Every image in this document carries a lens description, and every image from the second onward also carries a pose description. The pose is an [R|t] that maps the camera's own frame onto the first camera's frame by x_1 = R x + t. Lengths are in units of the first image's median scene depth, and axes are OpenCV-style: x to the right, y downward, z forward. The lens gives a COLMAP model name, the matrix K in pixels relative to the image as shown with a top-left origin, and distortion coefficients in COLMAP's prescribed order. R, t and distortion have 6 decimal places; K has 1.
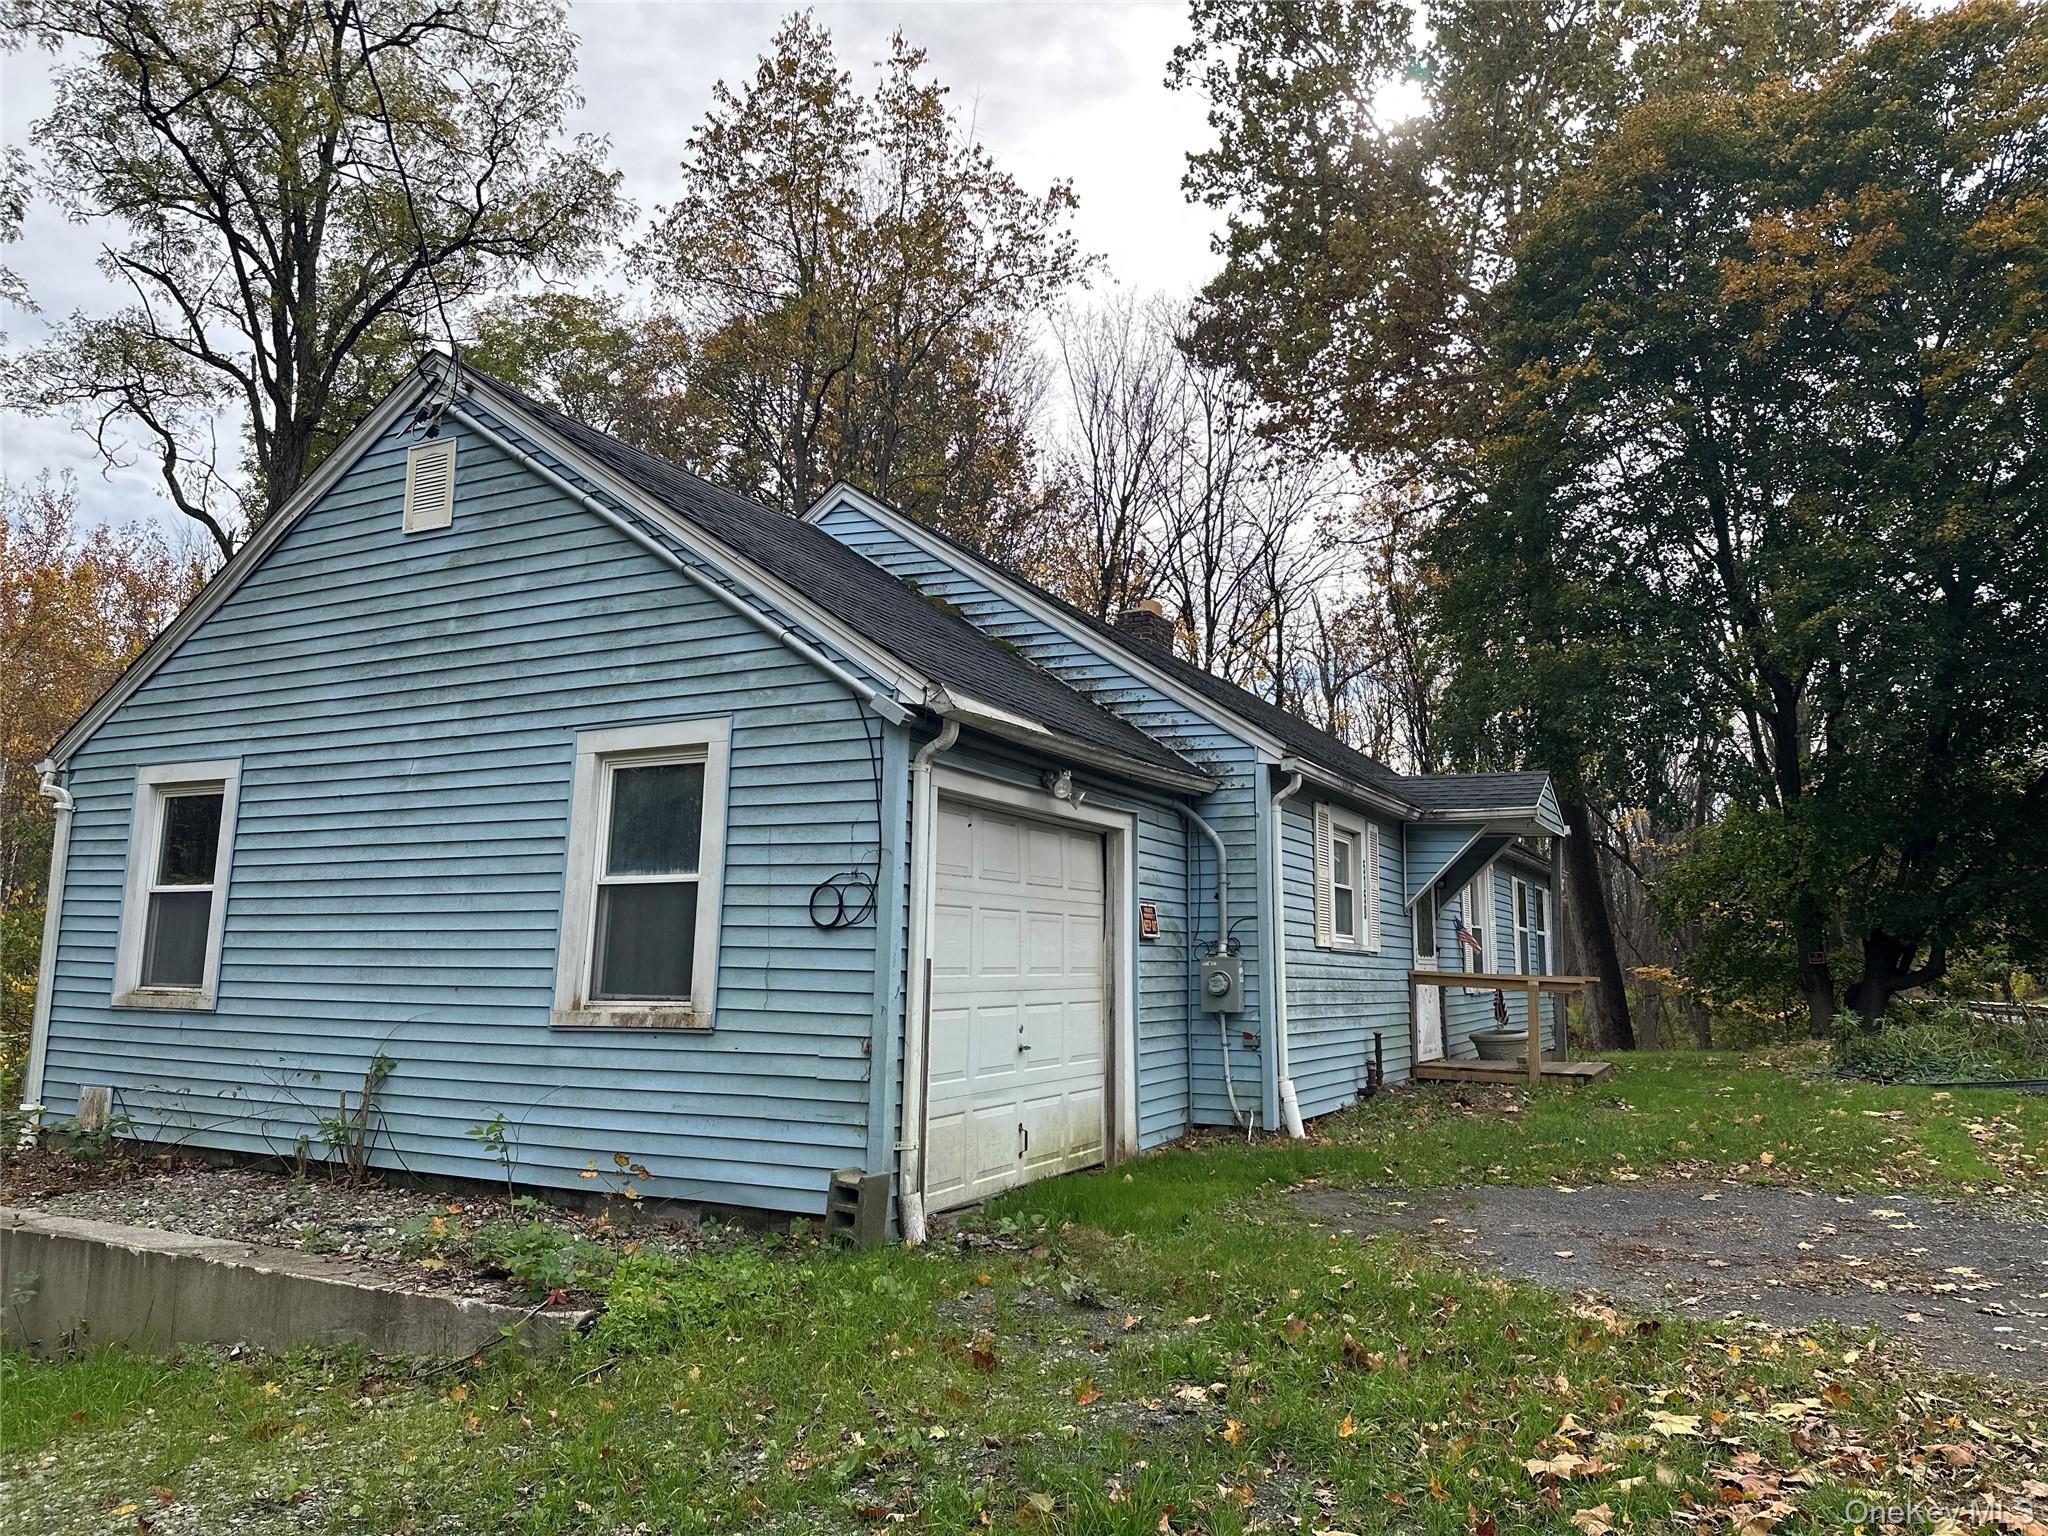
lens RADIAL K [[1425.1, 0, 1025.0], [0, 1425.1, 774.8], [0, 0, 1]] dist [0.064235, -0.080994]
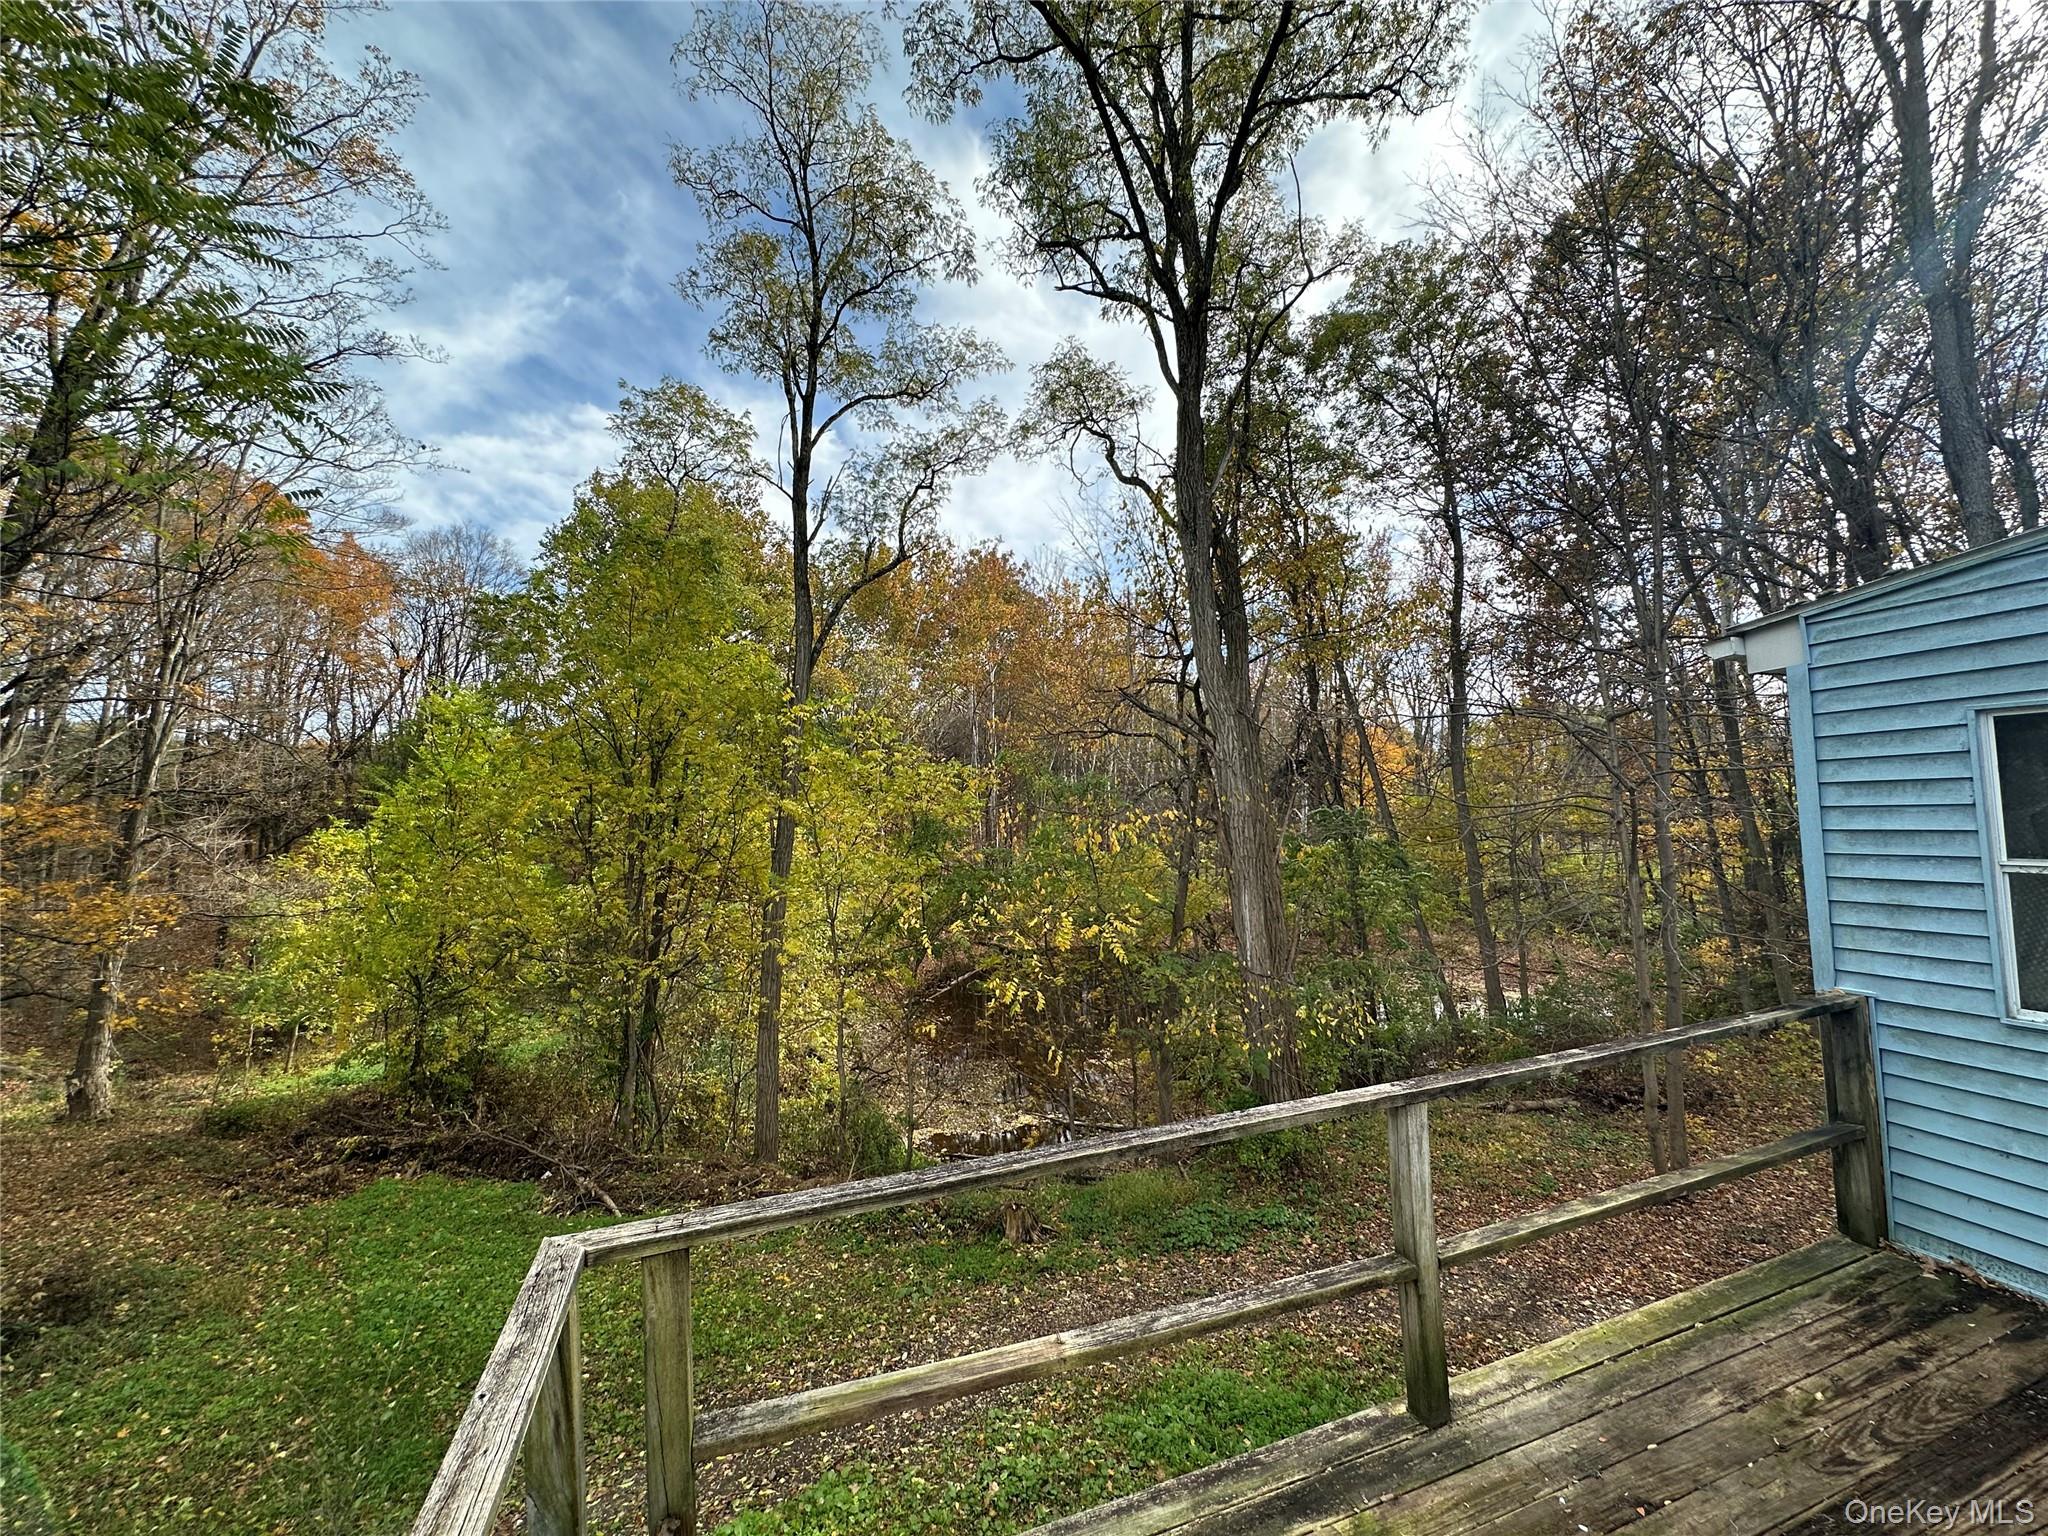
lens RADIAL K [[813.5, 0, 1021.3], [0, 813.5, 767.0], [0, 0, 1]] dist [-0.002798, 0.000595]
pose [[0.736293, -0.080756, -0.671826, -0.209163], [0.138746, 0.989775, 0.033086, 0.017976], [0.662285, -0.117575, 0.739970, 0.414242]]
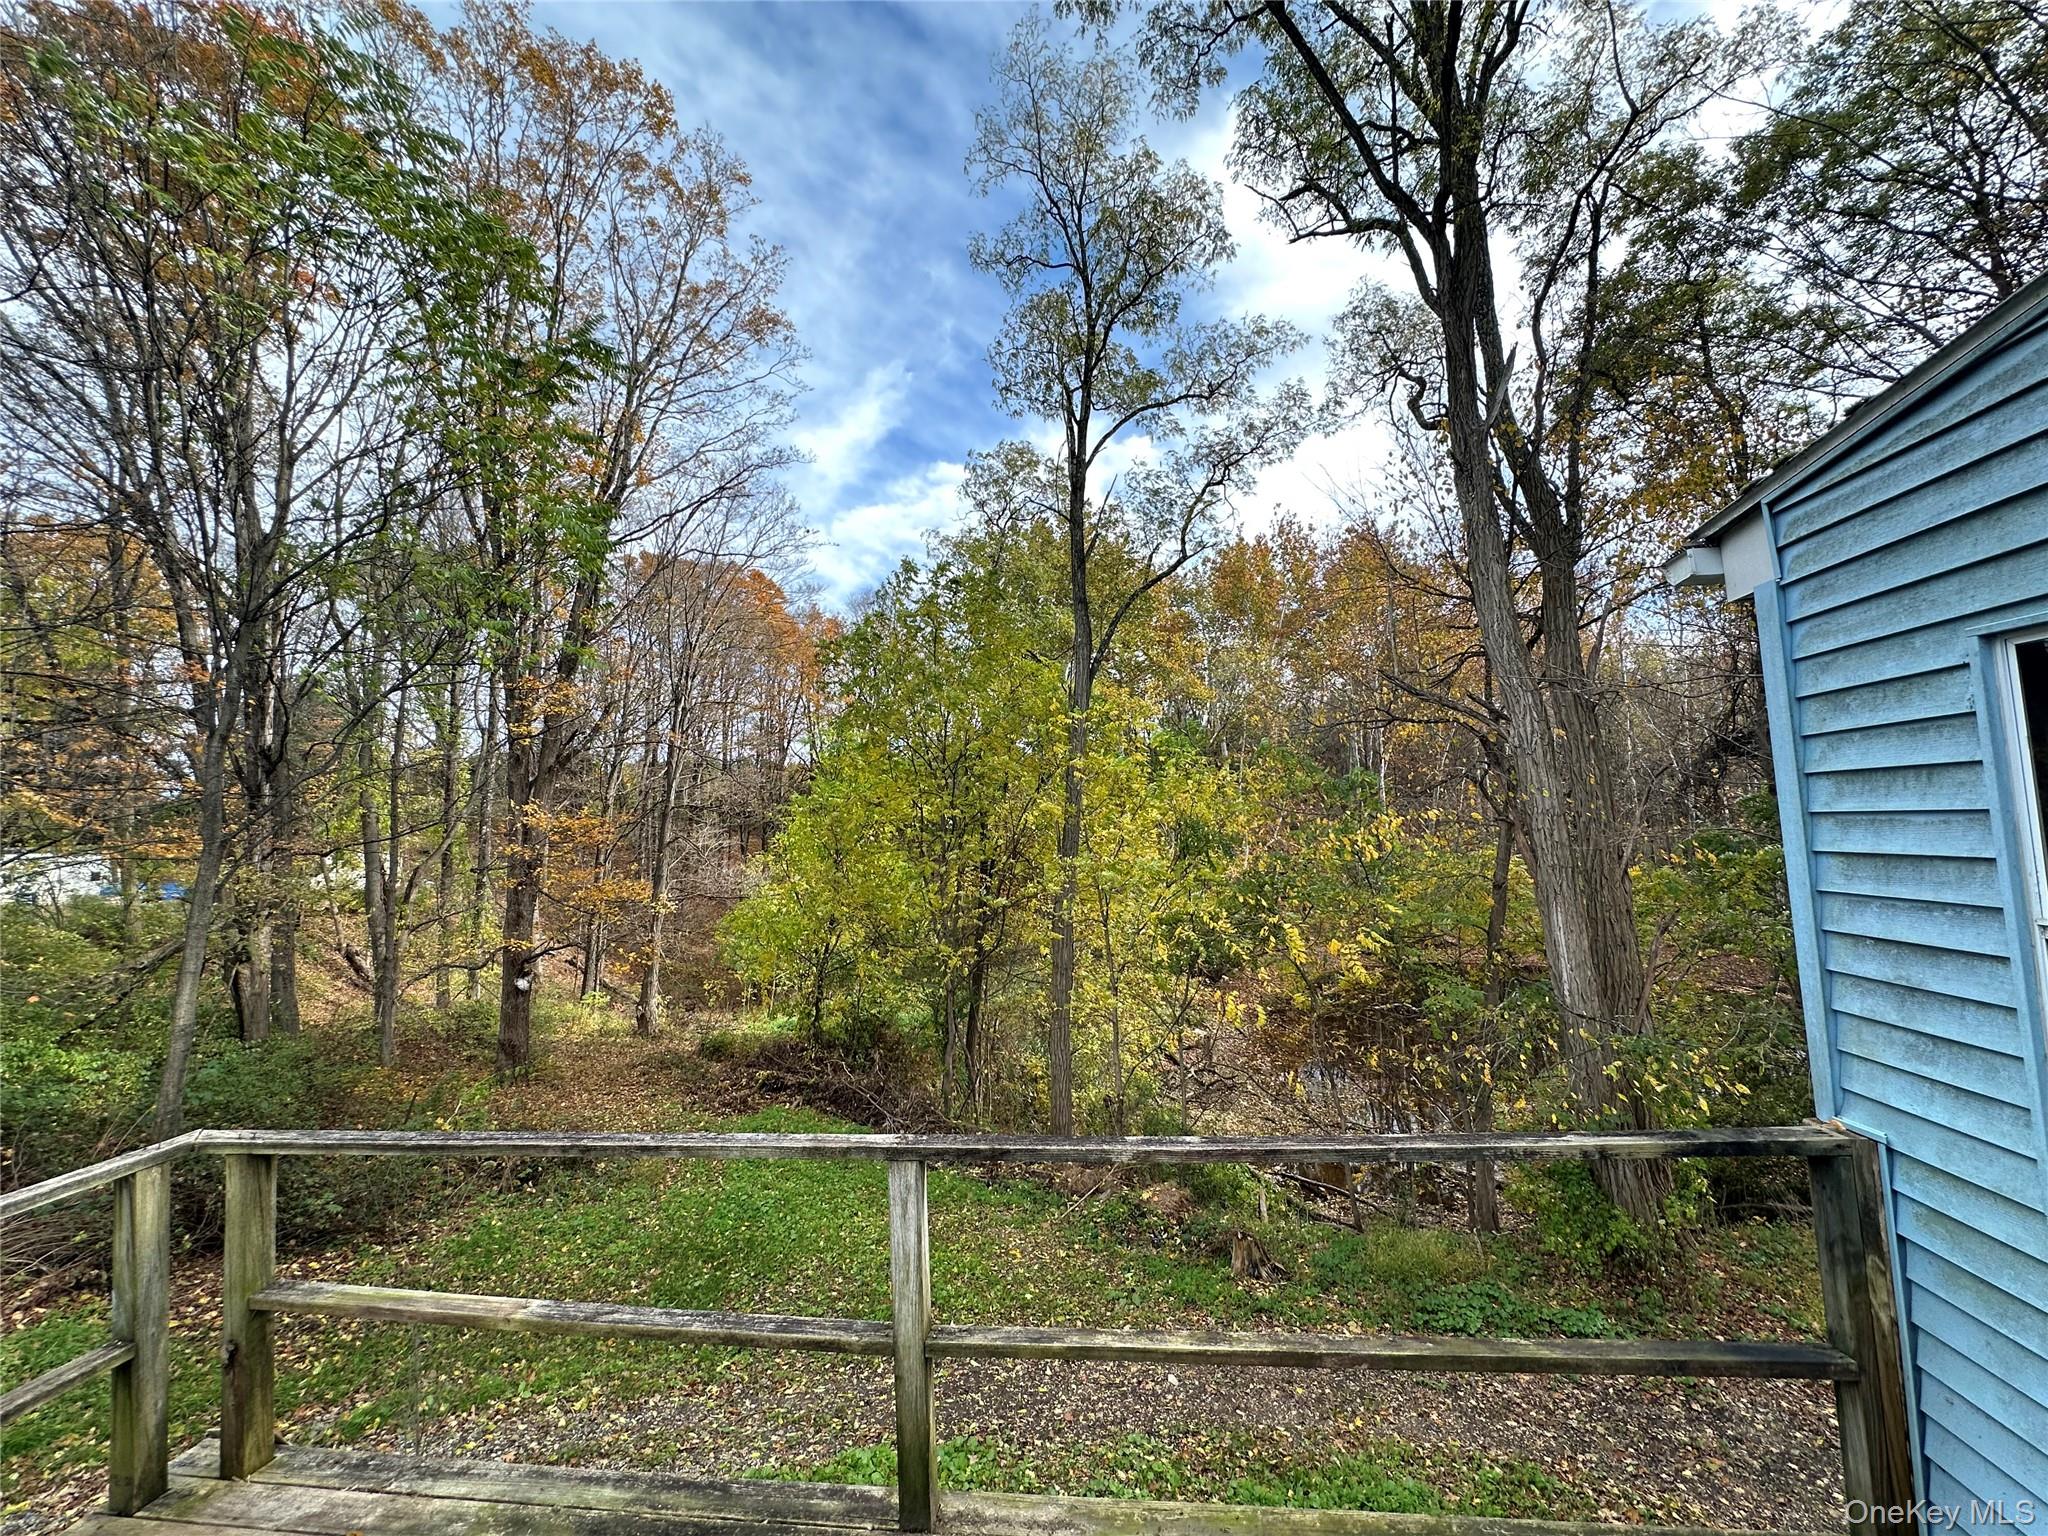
lens RADIAL K [[810.6, 0, 1024.2], [0, 810.6, 766.5], [0, 0, 1]] dist [-0.001841, 0.000335]
pose [[0.339298, -0.104702, -0.934834, -0.154098], [0.178902, 0.982831, -0.045145, 0.032103], [0.923510, -0.151926, 0.352203, 0.499106]]
